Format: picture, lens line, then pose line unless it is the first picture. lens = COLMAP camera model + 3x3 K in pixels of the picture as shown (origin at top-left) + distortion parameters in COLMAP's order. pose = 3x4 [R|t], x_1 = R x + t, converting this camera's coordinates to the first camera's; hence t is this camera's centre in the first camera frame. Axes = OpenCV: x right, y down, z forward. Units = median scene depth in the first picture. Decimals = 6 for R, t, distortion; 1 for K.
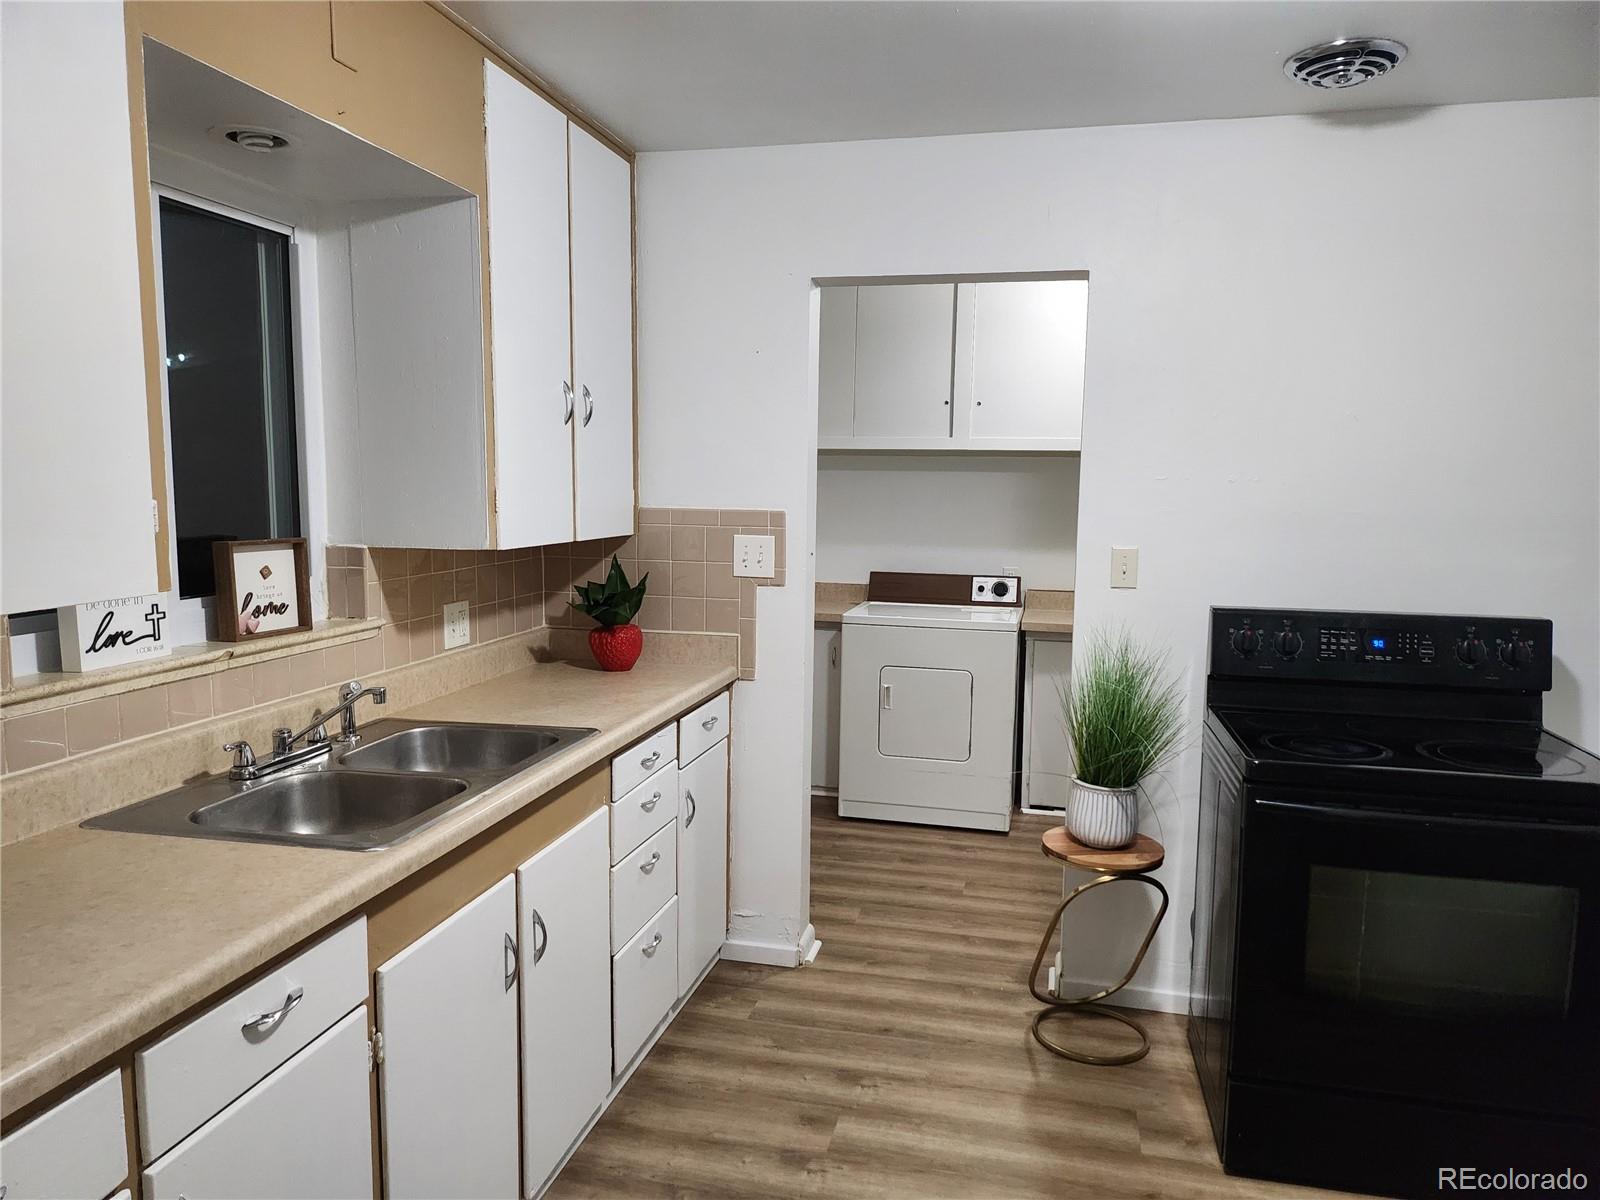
lens RADIAL K [[1112.7, 0, 796.1], [0, 1112.7, 599.1], [0, 0, 1]] dist [0.059698, -0.047181]
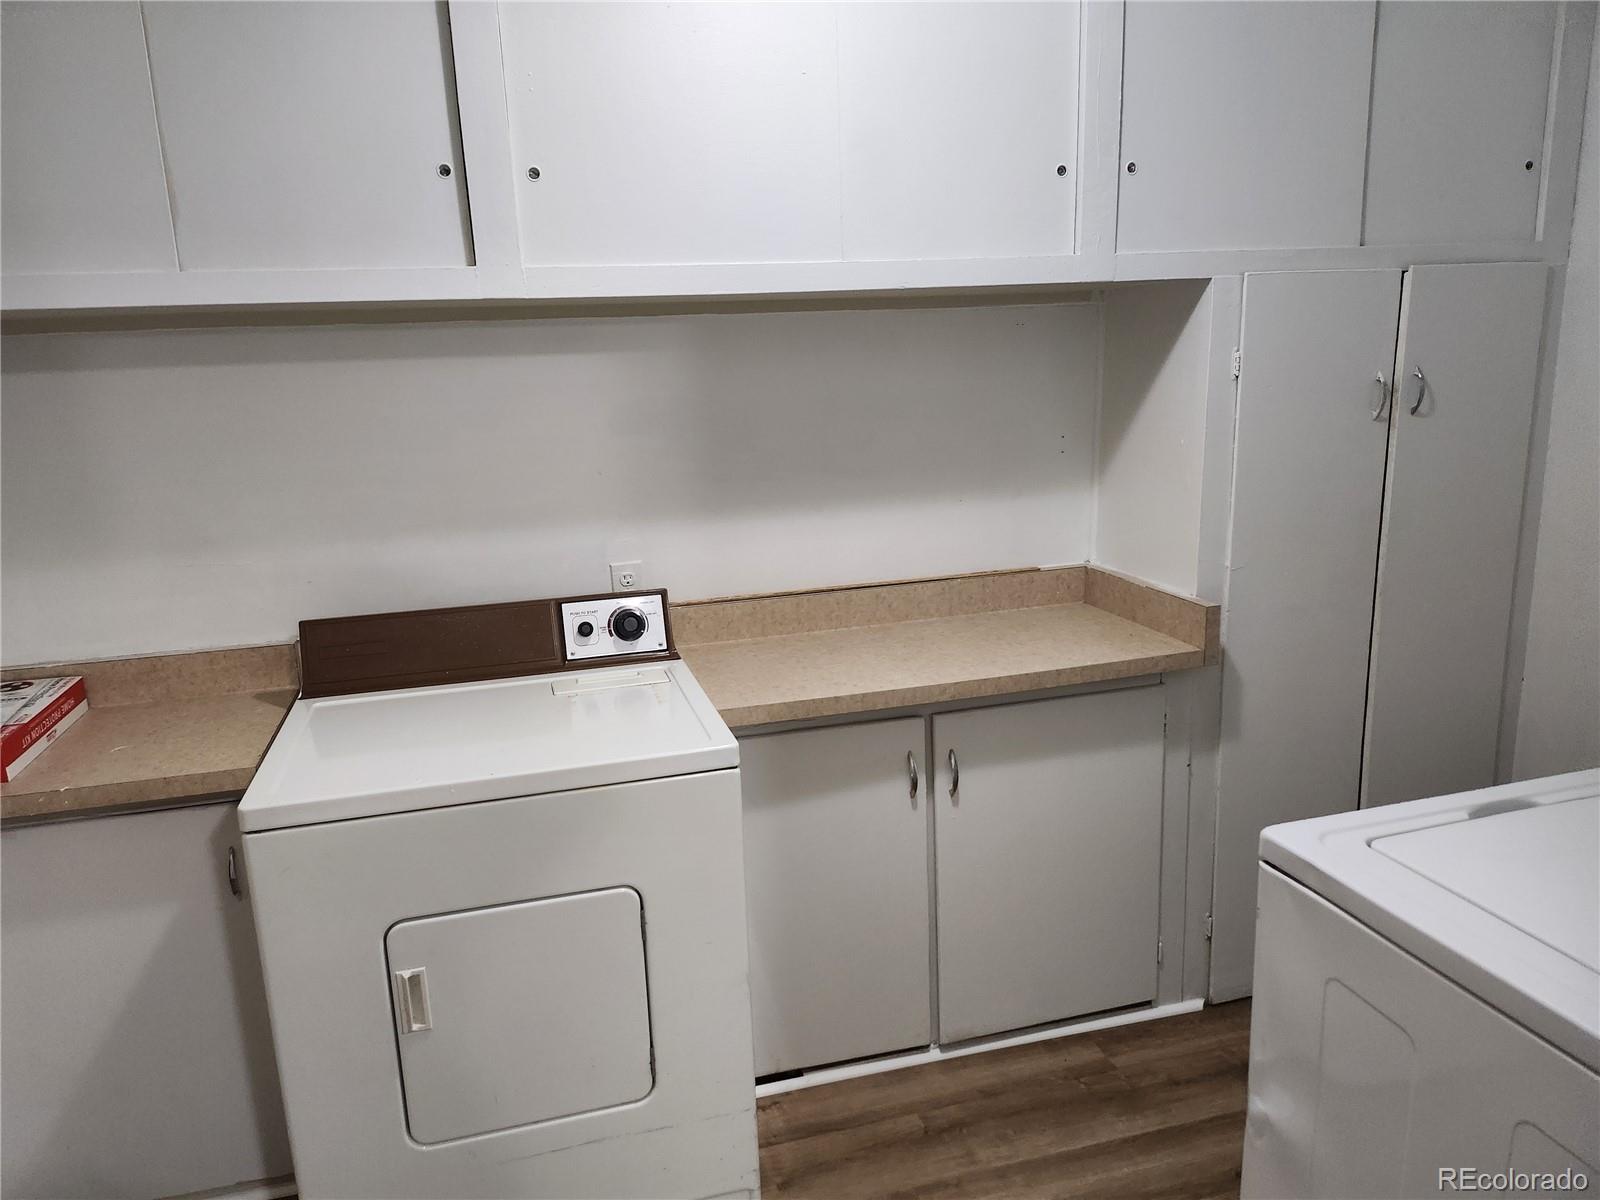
lens RADIAL K [[1112.7, 0, 786.1], [0, 1112.7, 613.1], [0, 0, 1]] dist [0.059698, -0.047181]
pose [[0.876918, -0.157349, 0.454154, 0.038643], [0.106718, 0.985051, 0.135227, -0.066174], [-0.468642, -0.070116, 0.880601, 0.582505]]
